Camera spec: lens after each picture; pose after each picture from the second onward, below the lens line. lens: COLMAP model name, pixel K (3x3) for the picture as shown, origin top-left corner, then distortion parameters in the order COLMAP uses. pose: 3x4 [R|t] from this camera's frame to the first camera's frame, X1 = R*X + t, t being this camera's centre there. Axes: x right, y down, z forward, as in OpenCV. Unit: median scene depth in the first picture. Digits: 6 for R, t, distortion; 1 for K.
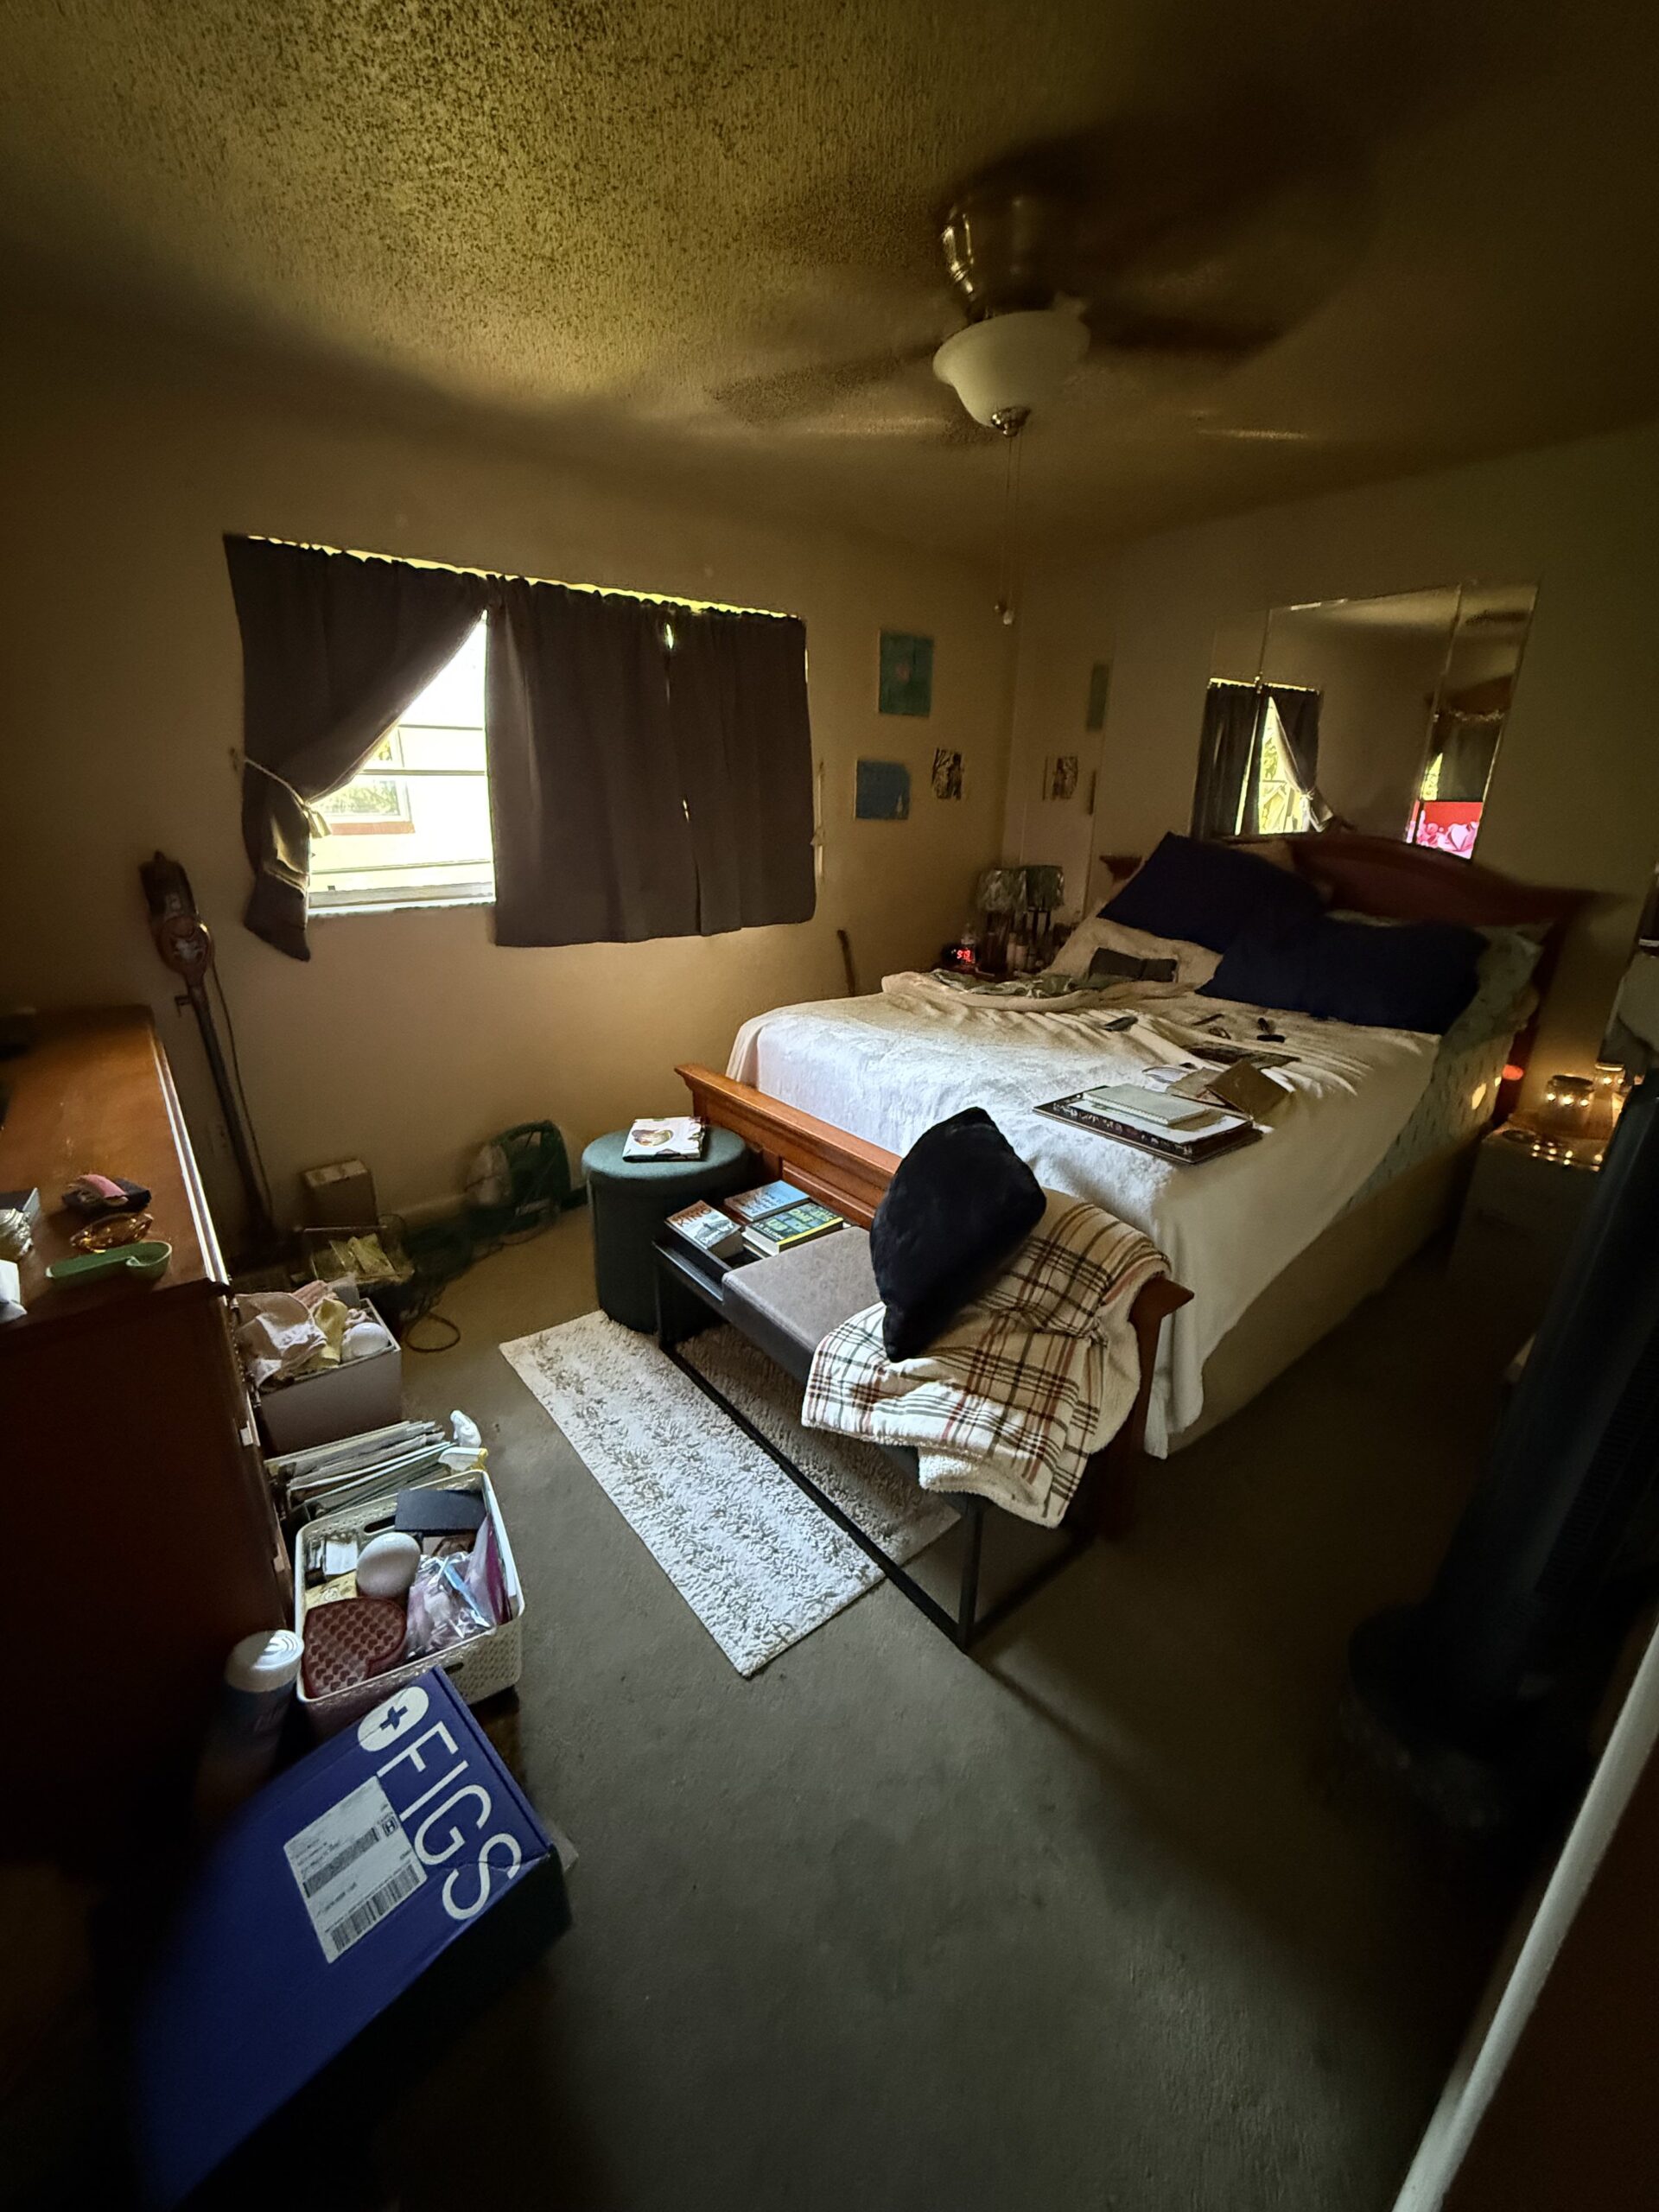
lens RADIAL K [[883.5, 0, 831.6], [0, 883.5, 1099.4], [0, 0, 1]] dist [-0.000571, -0.000015]
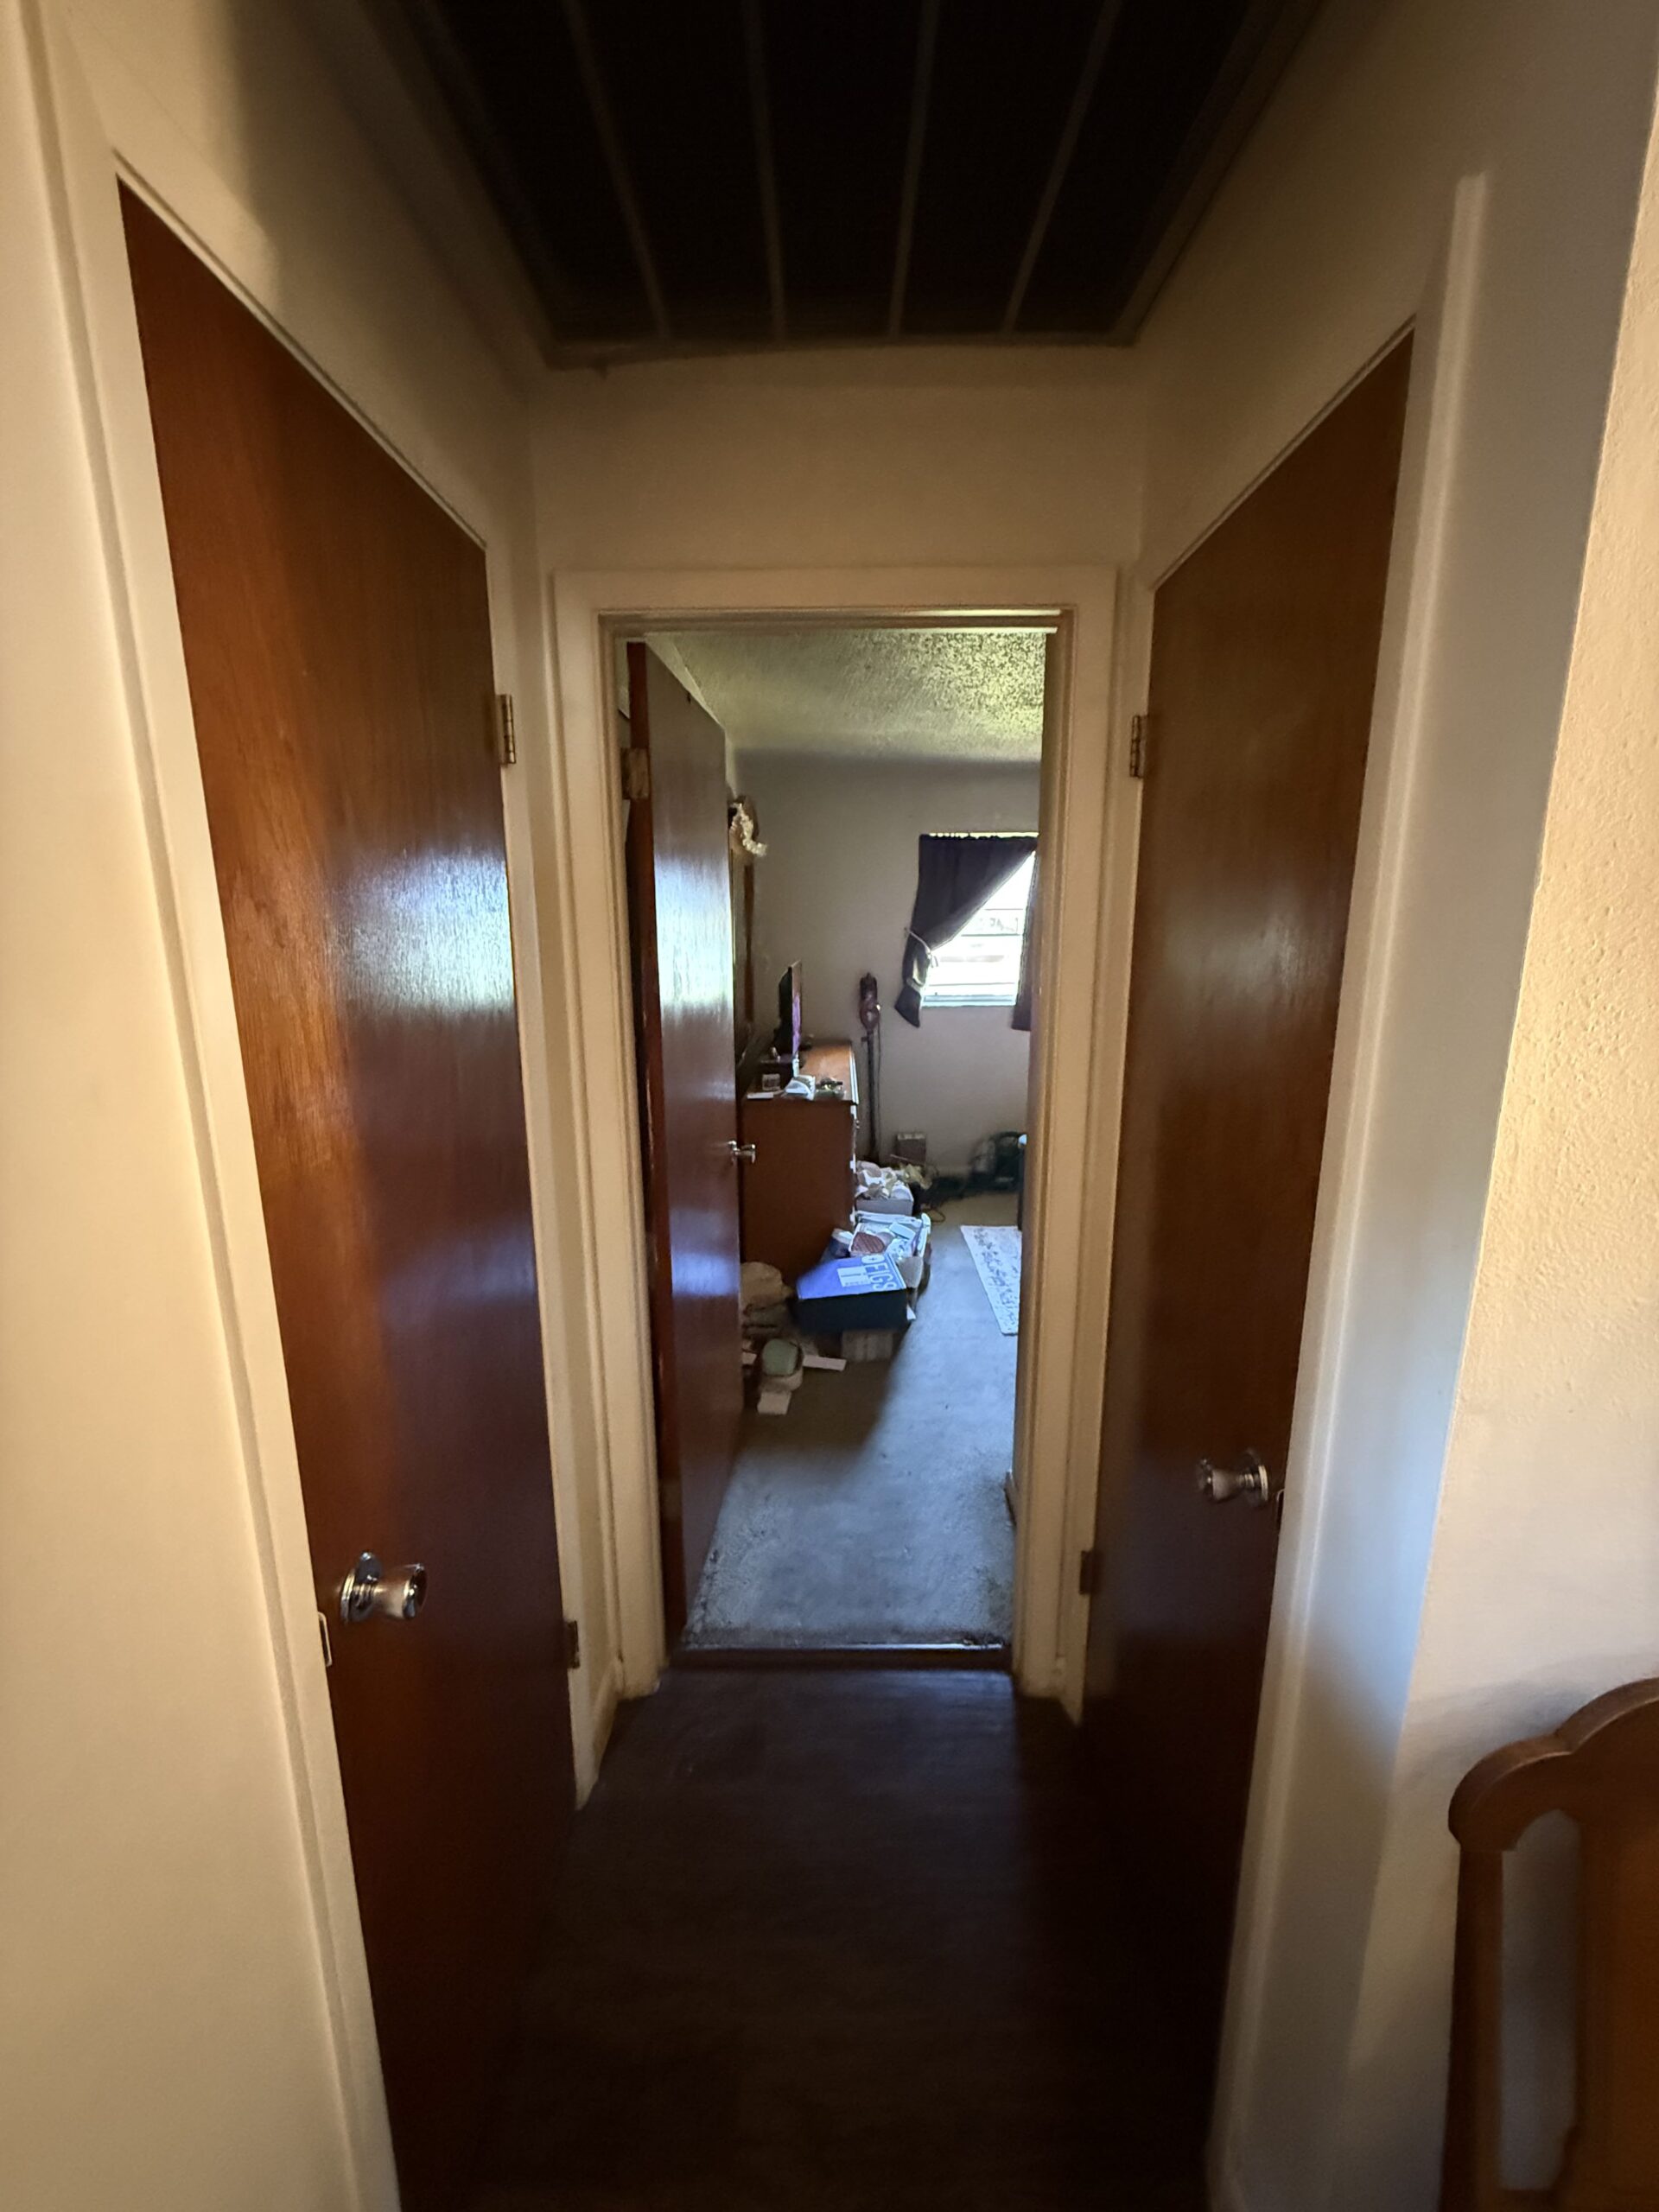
lens RADIAL K [[883.5, 0, 831.6], [0, 883.5, 1099.4], [0, 0, 1]] dist [-0.000571, -0.000015]
pose [[0.776867, 0.115057, -0.619063, 0.564846], [-0.198562, 0.977764, -0.067453, 0.194928], [0.597537, 0.175325, 0.782439, -0.721607]]
